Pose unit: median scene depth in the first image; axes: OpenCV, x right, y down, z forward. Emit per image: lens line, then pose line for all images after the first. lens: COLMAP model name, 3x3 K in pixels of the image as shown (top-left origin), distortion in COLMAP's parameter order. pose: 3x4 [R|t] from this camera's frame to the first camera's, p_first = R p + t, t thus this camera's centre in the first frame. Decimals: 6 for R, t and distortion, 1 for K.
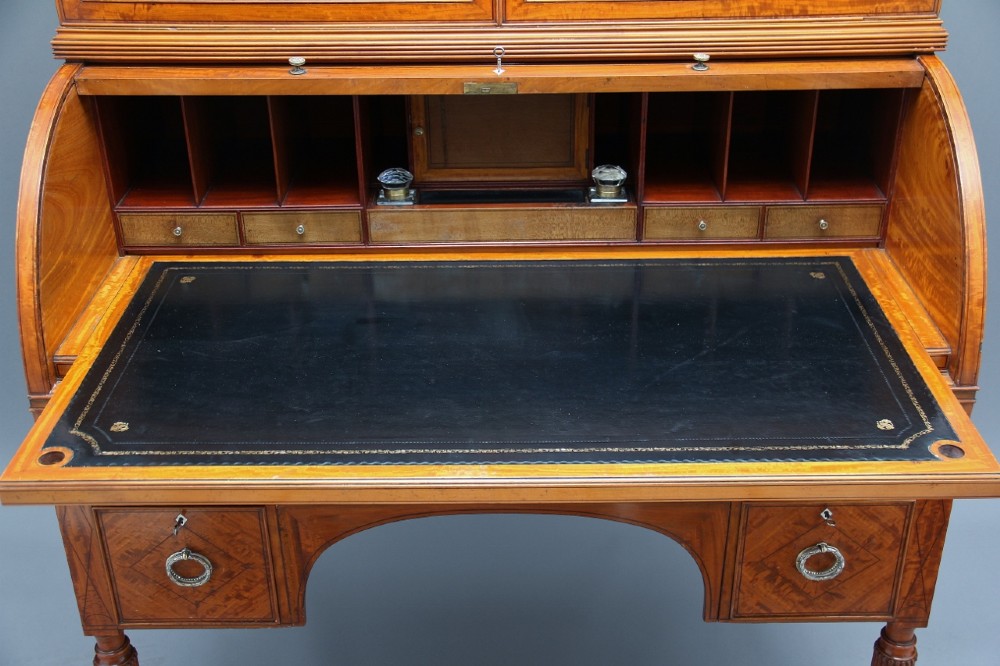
lens RADIAL K [[1181.4, 0, 503.0], [0, 1181.4, 332.9], [0, 0, 1]] dist [0.049946, 0.000000]
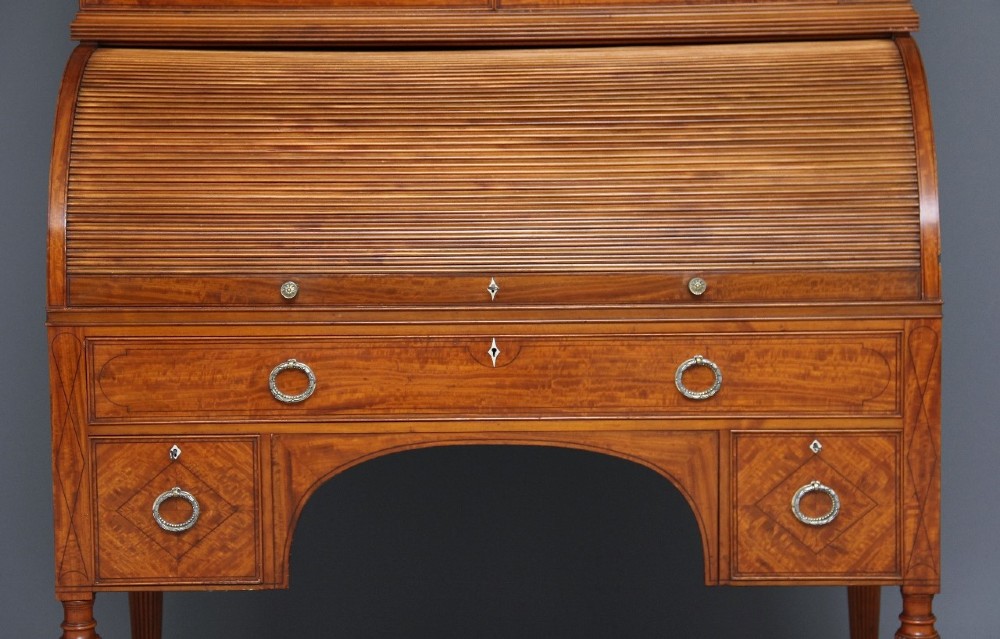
lens RADIAL K [[2787.0, 0, 507.9], [0, 2787.0, 315.2], [0, 0, 1]] dist [0.501298, 0.000000]
pose [[0.999867, 0.000045, -0.016280, 0.049192], [-0.005530, 0.941465, -0.337065, 0.831305], [0.015312, 0.337110, 0.941341, -1.251588]]
